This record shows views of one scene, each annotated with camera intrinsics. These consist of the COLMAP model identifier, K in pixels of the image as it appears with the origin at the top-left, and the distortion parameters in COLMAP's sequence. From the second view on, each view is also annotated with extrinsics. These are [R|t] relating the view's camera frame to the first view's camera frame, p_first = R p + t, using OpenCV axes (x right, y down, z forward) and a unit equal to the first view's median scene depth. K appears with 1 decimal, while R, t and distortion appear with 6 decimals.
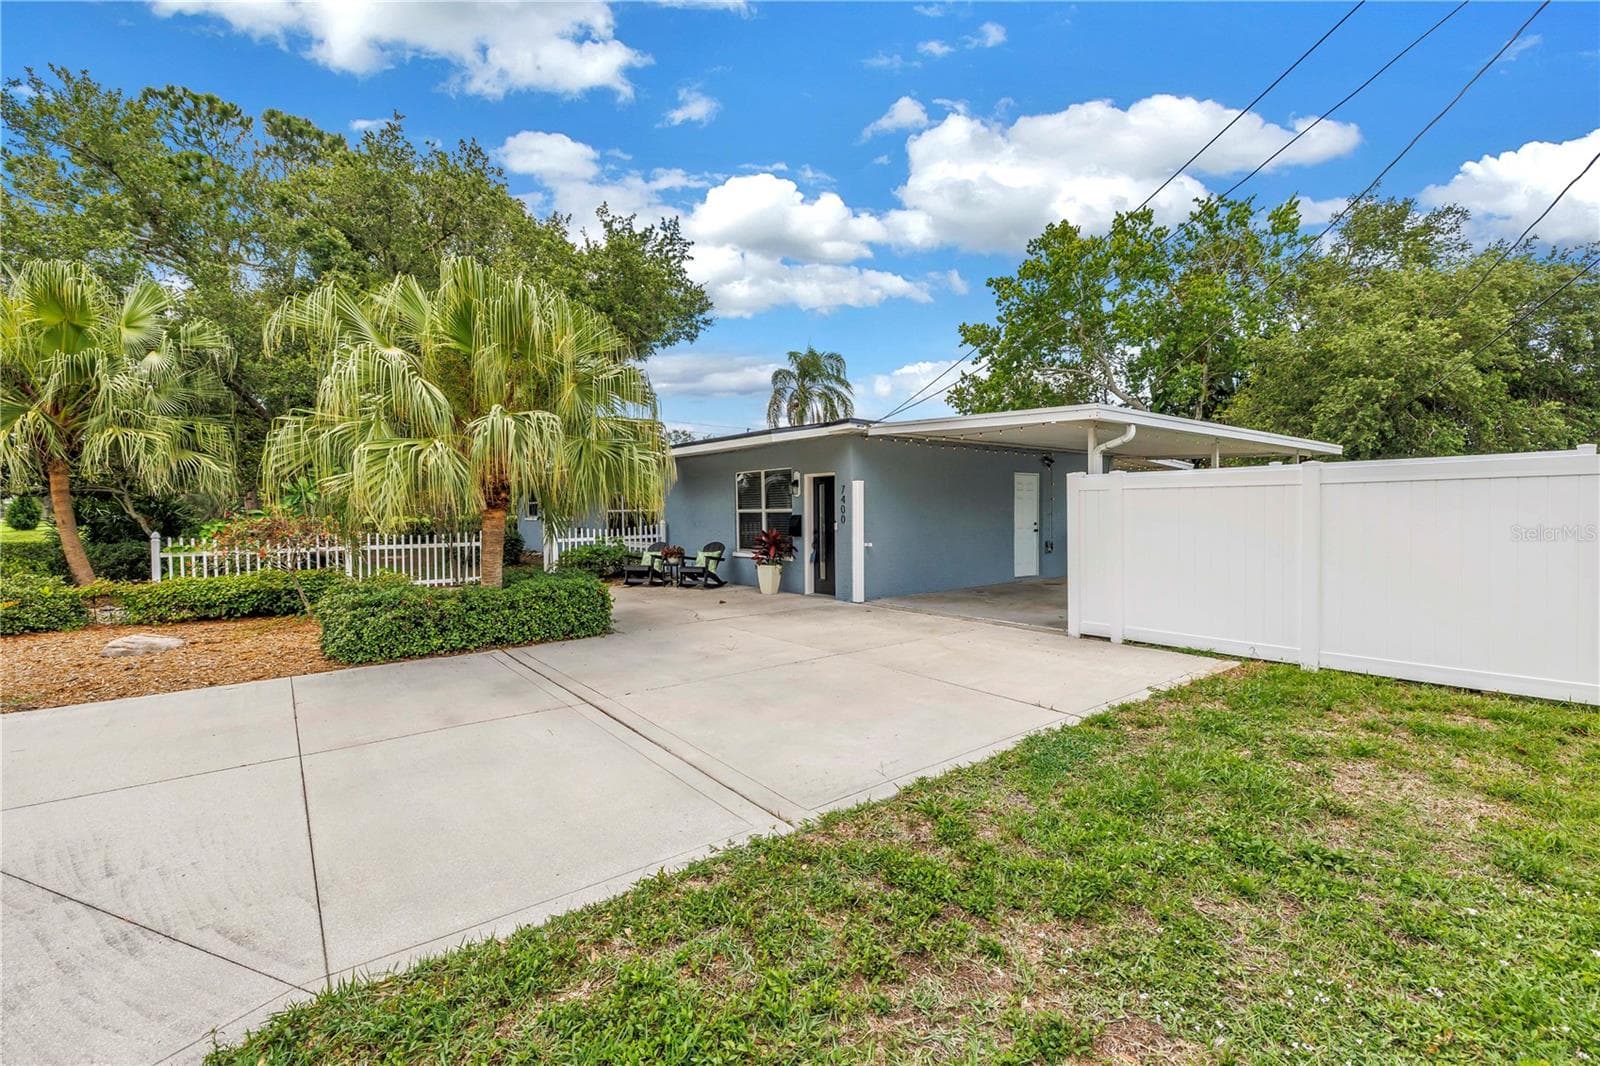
lens RADIAL K [[687.5, 0, 800.0], [0, 687.5, 533.0], [0, 0, 1]] dist [-0.001140, 0.000112]
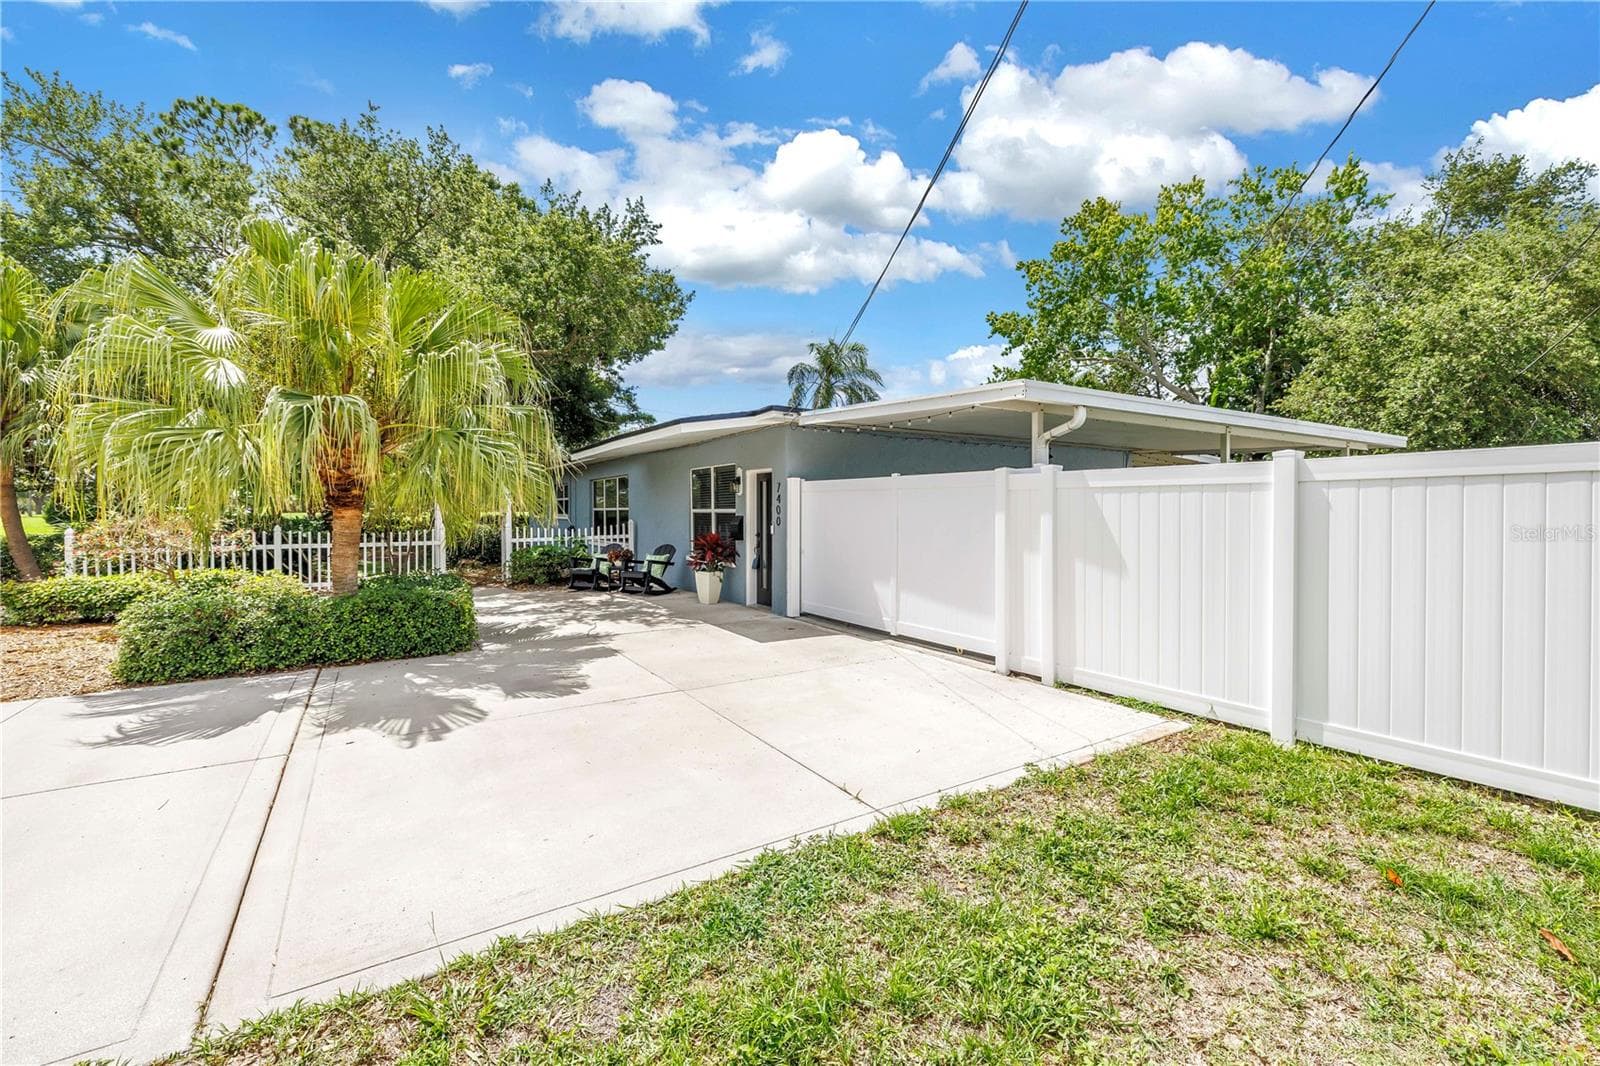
lens RADIAL K [[681.8, 0, 797.7], [0, 681.8, 520.4], [0, 0, 1]] dist [0.001819, -0.000338]
pose [[0.994720, 0.009286, -0.102209, 0.149828], [-0.010851, 0.999832, -0.014768, -0.007463], [0.102055, 0.015799, 0.994653, 0.115896]]
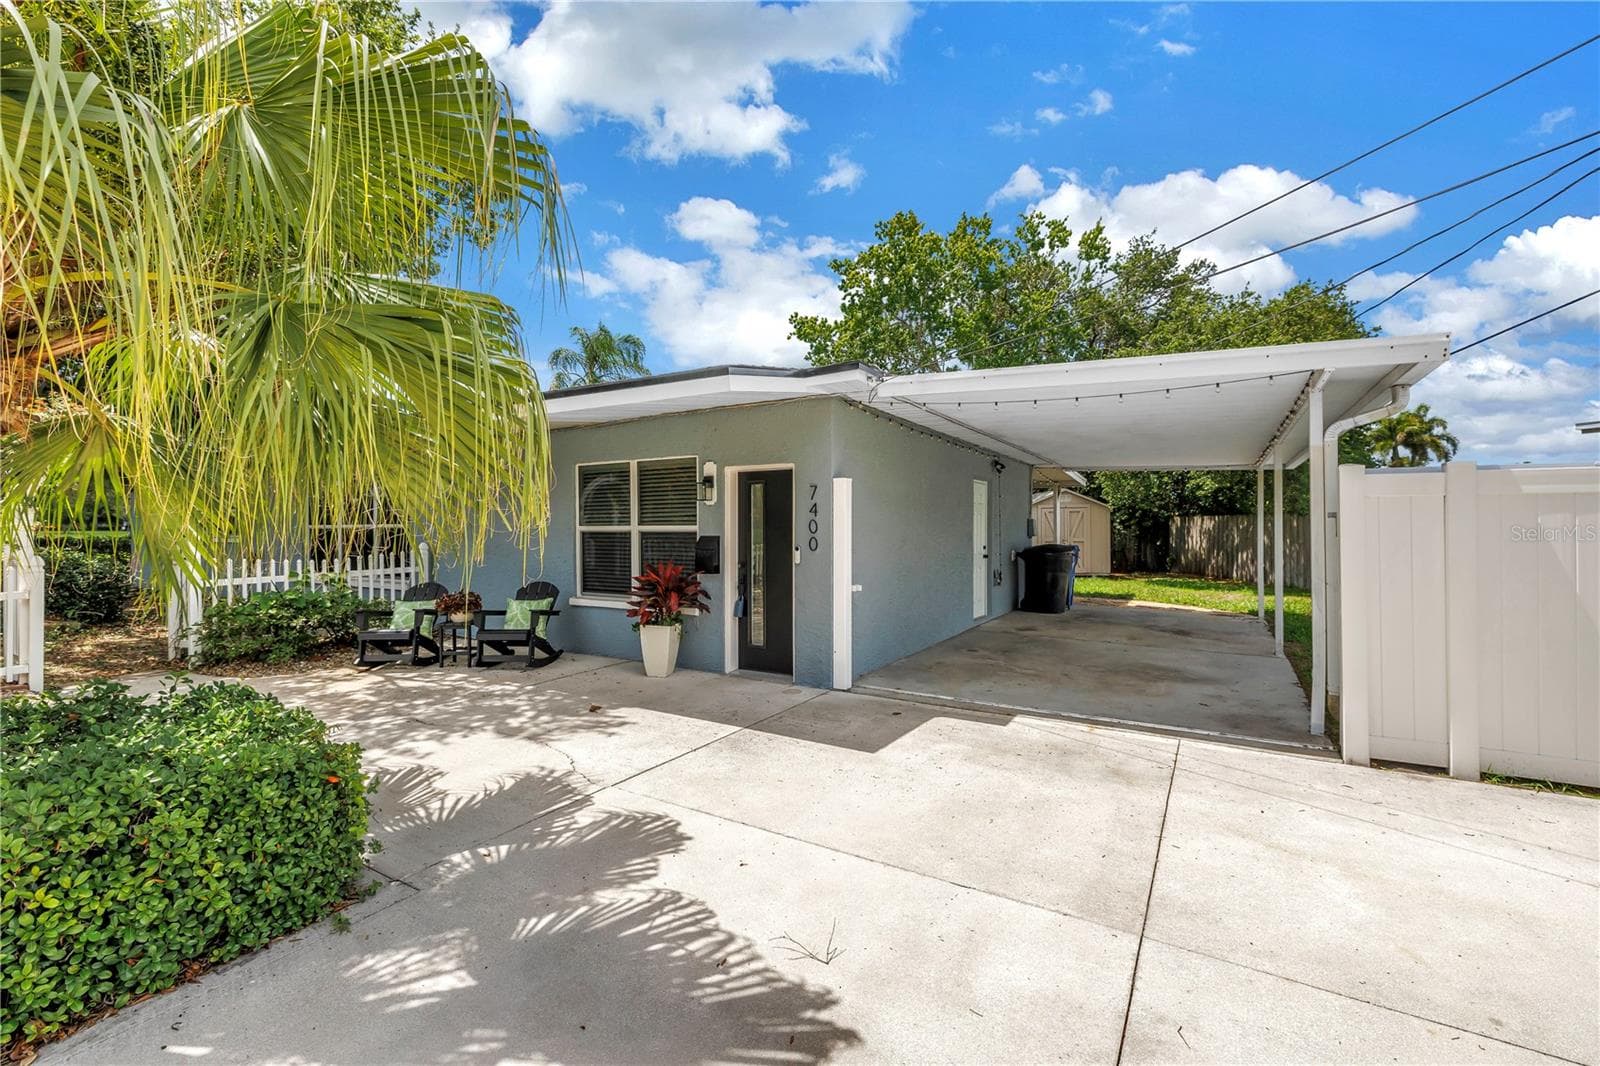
lens RADIAL K [[687.5, 0, 800.0], [0, 687.5, 533.0], [0, 0, 1]] dist [-0.001140, 0.000112]
pose [[0.934895, 0.004051, 0.354903, -0.128834], [0.005071, 0.999680, -0.024771, -0.013049], [-0.354889, 0.024958, 0.934575, 0.398028]]
